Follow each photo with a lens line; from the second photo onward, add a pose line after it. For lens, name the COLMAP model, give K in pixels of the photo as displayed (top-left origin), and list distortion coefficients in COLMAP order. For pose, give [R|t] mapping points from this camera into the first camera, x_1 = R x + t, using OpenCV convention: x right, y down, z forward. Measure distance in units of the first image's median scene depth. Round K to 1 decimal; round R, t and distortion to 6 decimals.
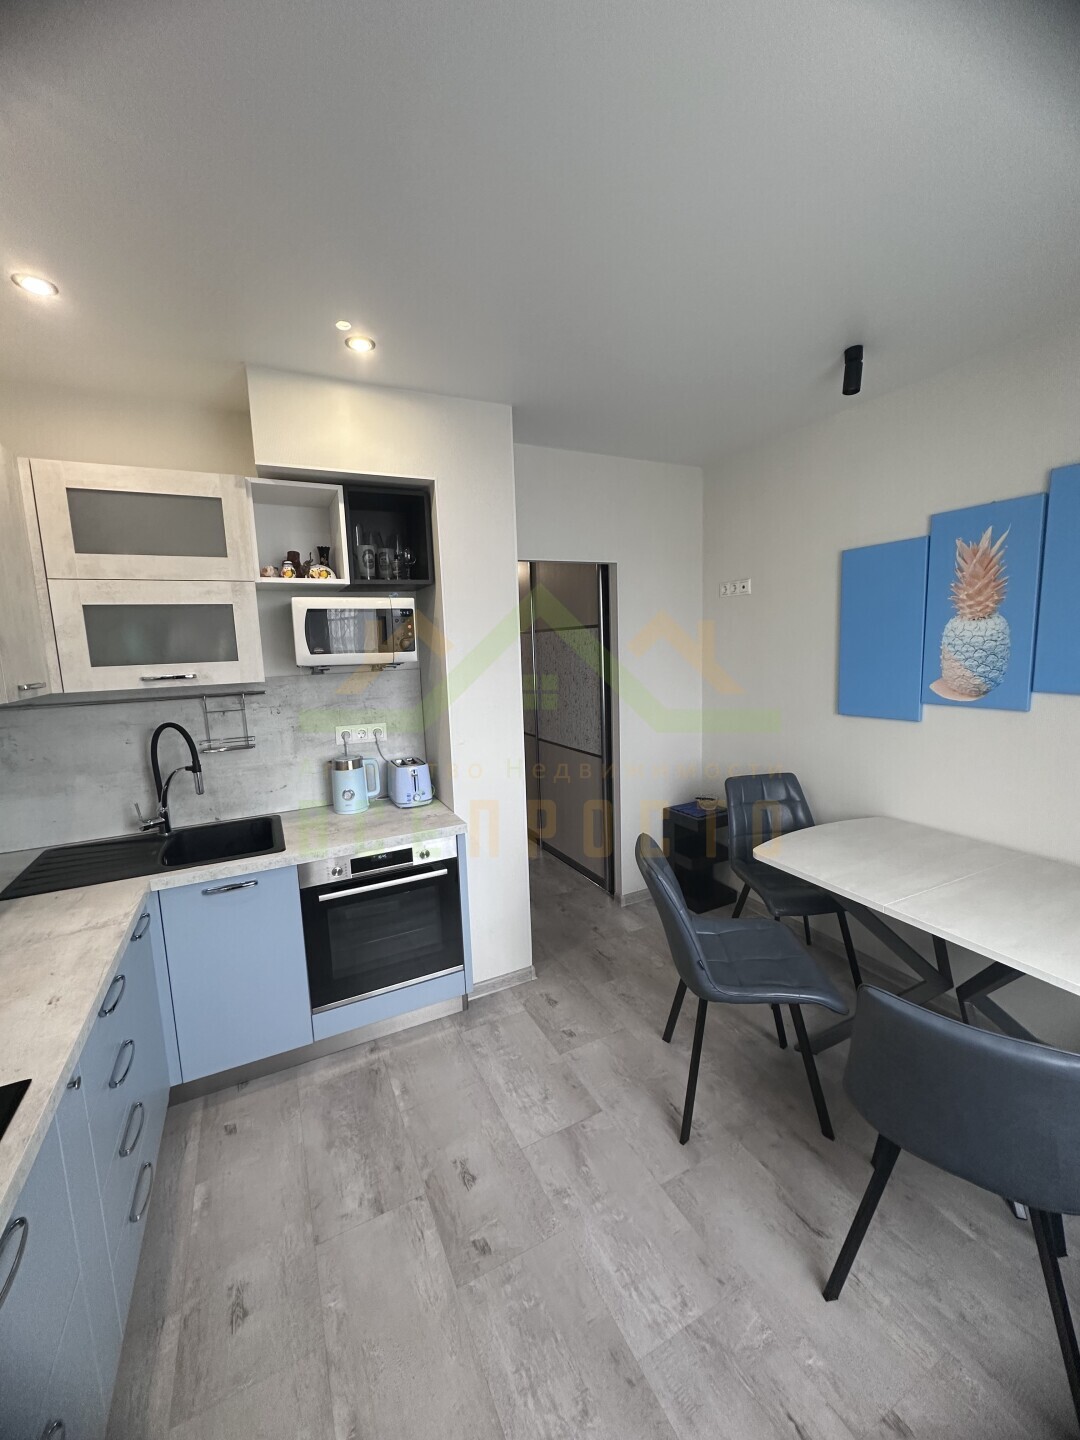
lens RADIAL K [[573.4, 0, 534.6], [0, 573.4, 720.5], [0, 0, 1]] dist [0.000848, -0.000150]
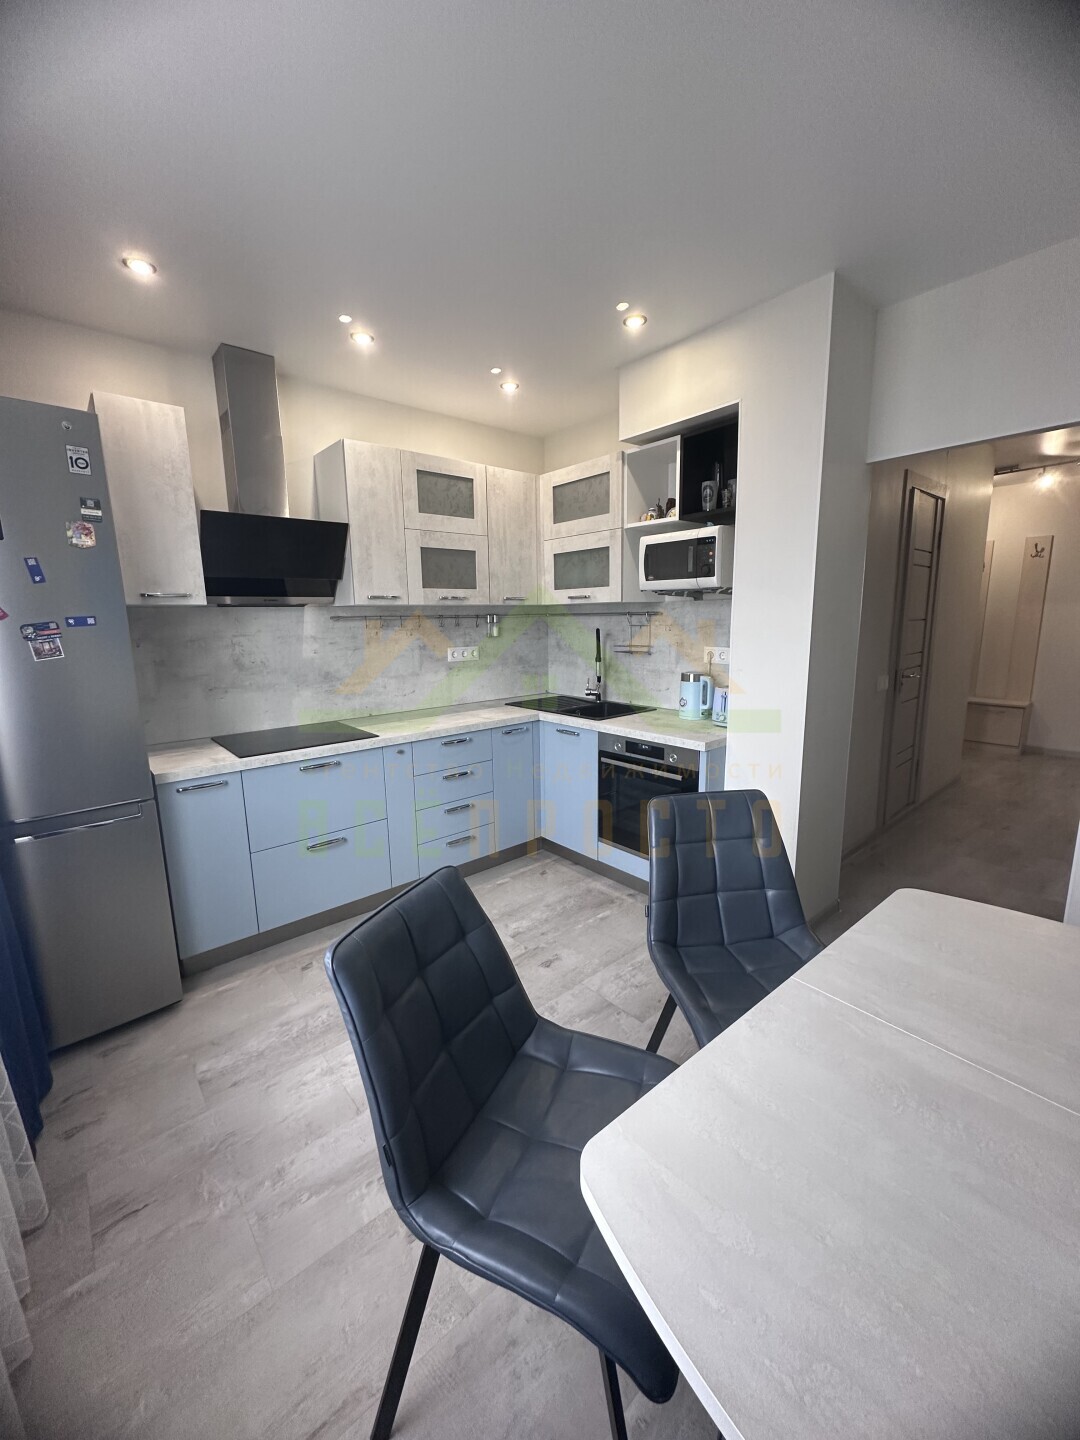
lens RADIAL K [[572.6, 0, 540.0], [0, 572.6, 720.0], [0, 0, 1]] dist [0.001819, -0.000108]
pose [[0.251053, 0.204415, -0.946143, 0.876620], [-0.125737, 0.976053, 0.177513, -0.009749], [0.959772, 0.074400, 0.270744, 0.473608]]
